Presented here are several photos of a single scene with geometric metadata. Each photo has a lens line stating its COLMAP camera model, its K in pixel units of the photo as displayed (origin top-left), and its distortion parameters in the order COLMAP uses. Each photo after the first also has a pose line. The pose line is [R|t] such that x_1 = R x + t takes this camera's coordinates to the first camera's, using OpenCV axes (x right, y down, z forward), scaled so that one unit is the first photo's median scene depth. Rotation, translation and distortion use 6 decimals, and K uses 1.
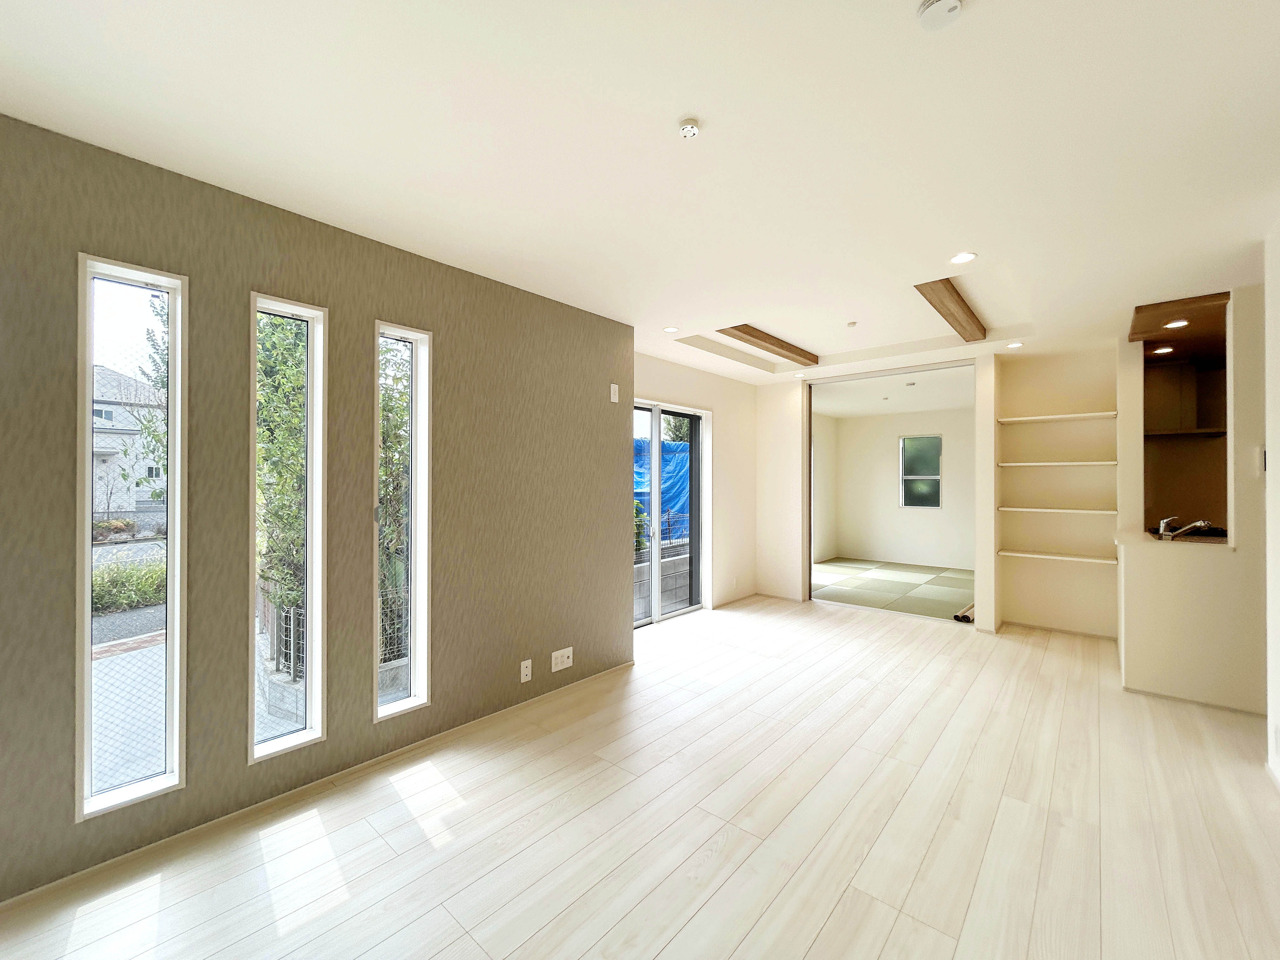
lens RADIAL K [[518.0, 0, 640.0], [0, 518.0, 480.0], [0, 0, 1]] dist [0.001978, 0.000795]
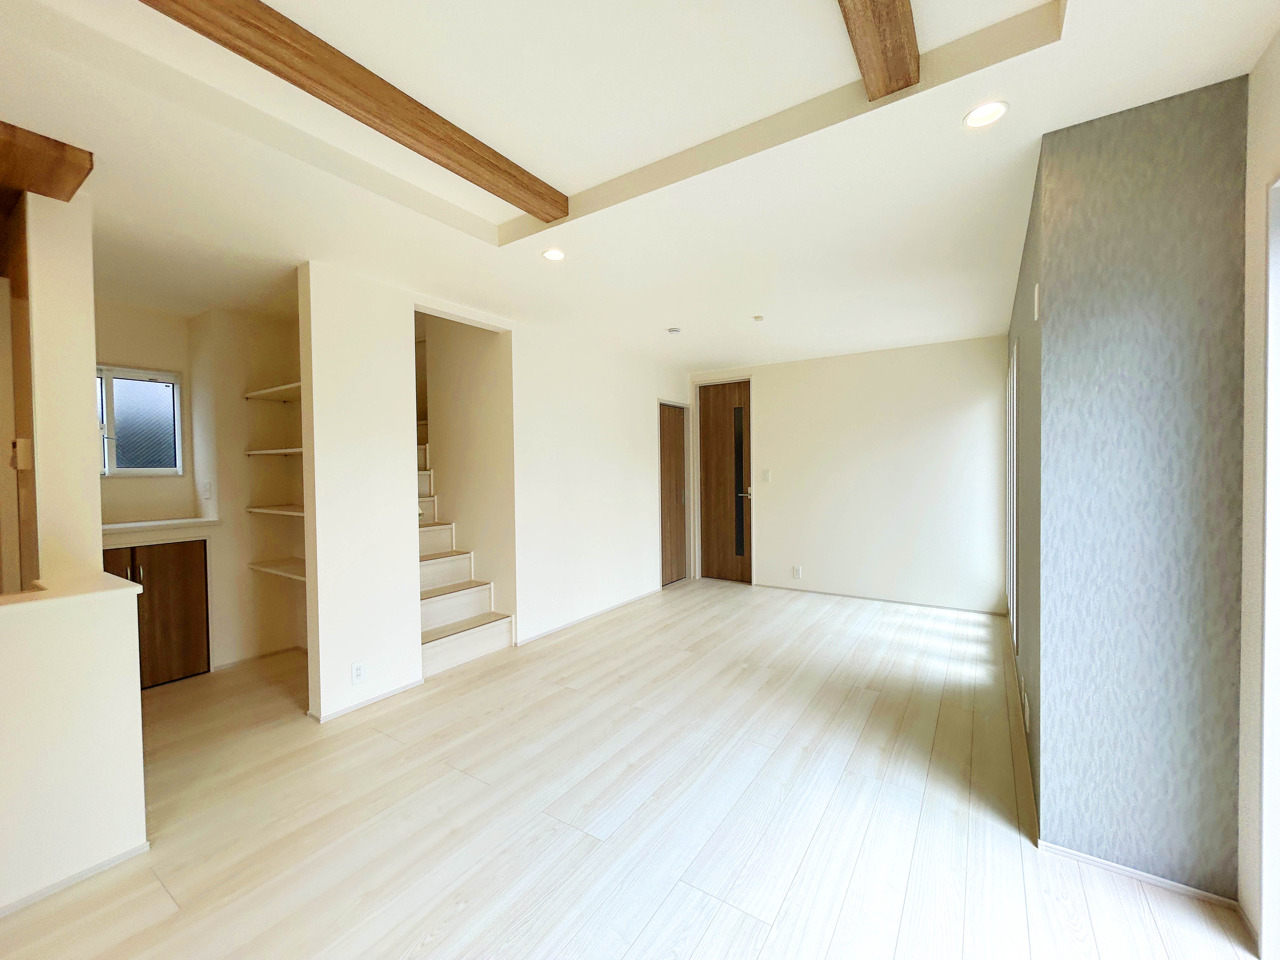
lens RADIAL K [[516.0, 0, 642.9], [0, 516.0, 479.6], [0, 0, 1]] dist [0.000426, 0.000711]
pose [[-0.990672, 0.013673, -0.135582, 0.460422], [0.011505, 0.999793, 0.016768, 0.004330], [0.135783, 0.015052, -0.990624, 1.590214]]
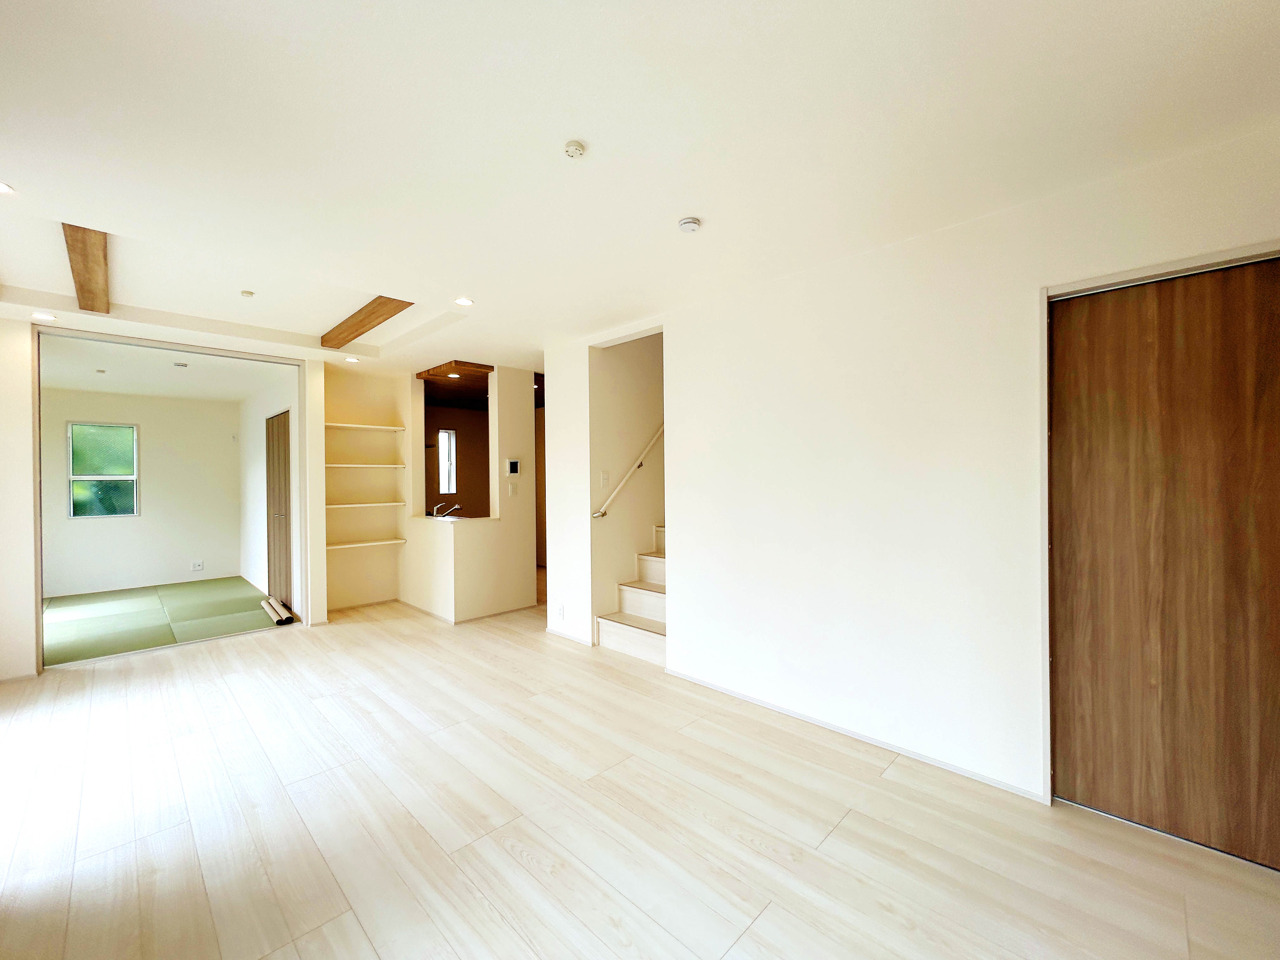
lens RADIAL K [[518.0, 0, 640.0], [0, 518.0, 480.0], [0, 0, 1]] dist [0.001978, 0.000795]
pose [[0.056852, -0.006951, 0.998358, -0.466164], [0.007875, 0.999948, 0.006513, -0.002097], [-0.998352, 0.007492, 0.056904, 0.395330]]
